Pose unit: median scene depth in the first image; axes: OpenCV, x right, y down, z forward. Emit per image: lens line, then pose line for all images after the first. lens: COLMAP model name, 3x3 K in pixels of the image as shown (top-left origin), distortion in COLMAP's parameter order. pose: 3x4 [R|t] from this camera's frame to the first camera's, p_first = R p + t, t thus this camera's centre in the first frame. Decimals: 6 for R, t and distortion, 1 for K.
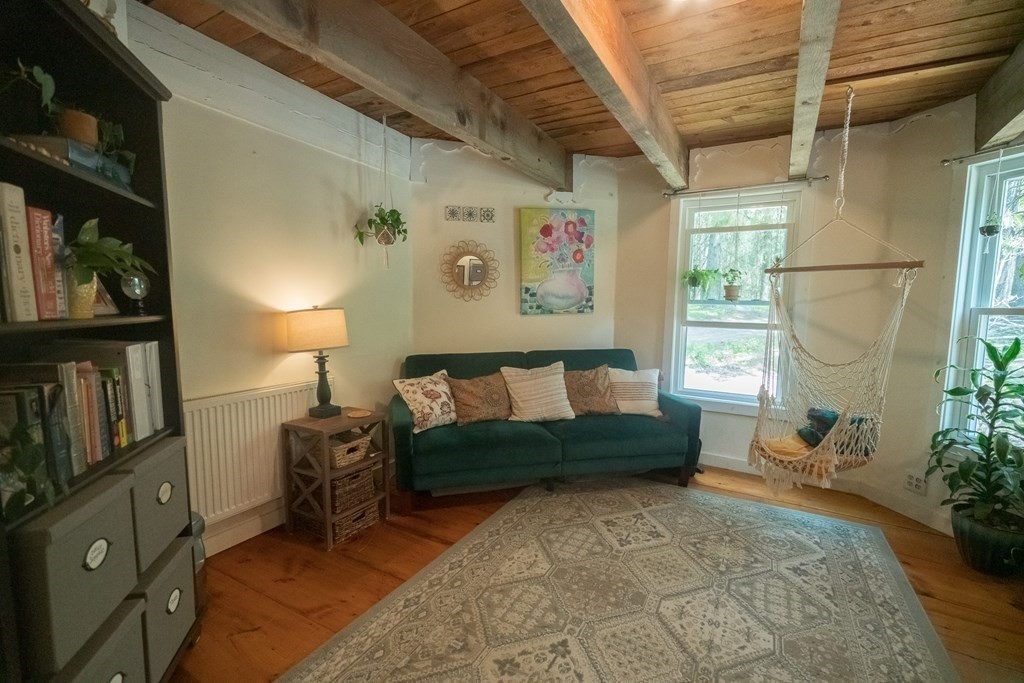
lens RADIAL K [[460.3, 0, 508.6], [0, 460.3, 345.1], [0, 0, 1]] dist [-0.003202, -0.000154]
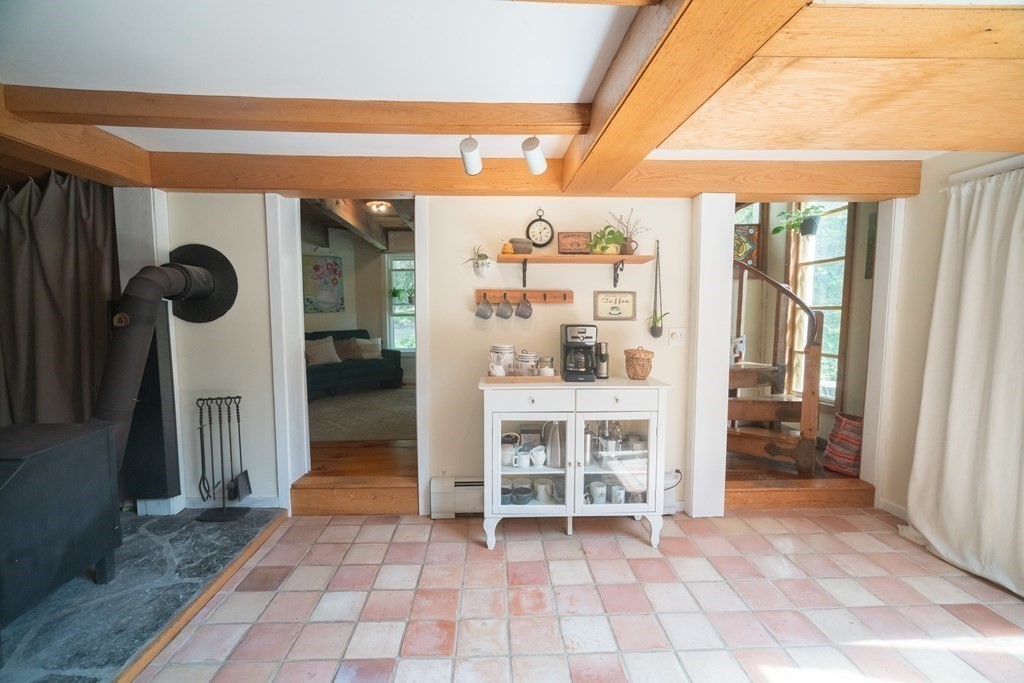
lens RADIAL K [[460.3, 0, 504.6], [0, 460.3, 347.3], [0, 0, 1]] dist [-0.003202, -0.000154]
pose [[0.847714, -0.067094, 0.526193, -0.278963], [0.070892, 0.997400, 0.012968, 0.104490], [-0.525695, 0.026310, 0.850266, -0.998367]]
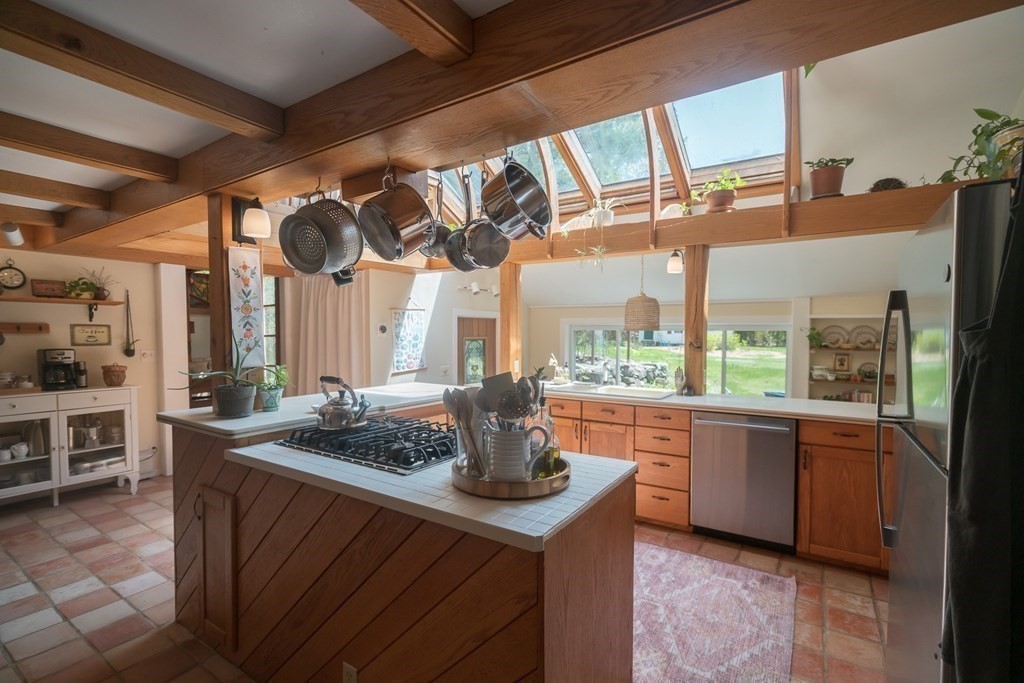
lens RADIAL K [[460.3, 0, 508.1], [0, 460.3, 346.6], [0, 0, 1]] dist [-0.003202, -0.000154]
pose [[0.052110, -0.047541, 0.997509, -1.499407], [0.105339, 0.993555, 0.041849, 0.207655], [-0.993070, 0.102895, 0.056782, -2.260775]]
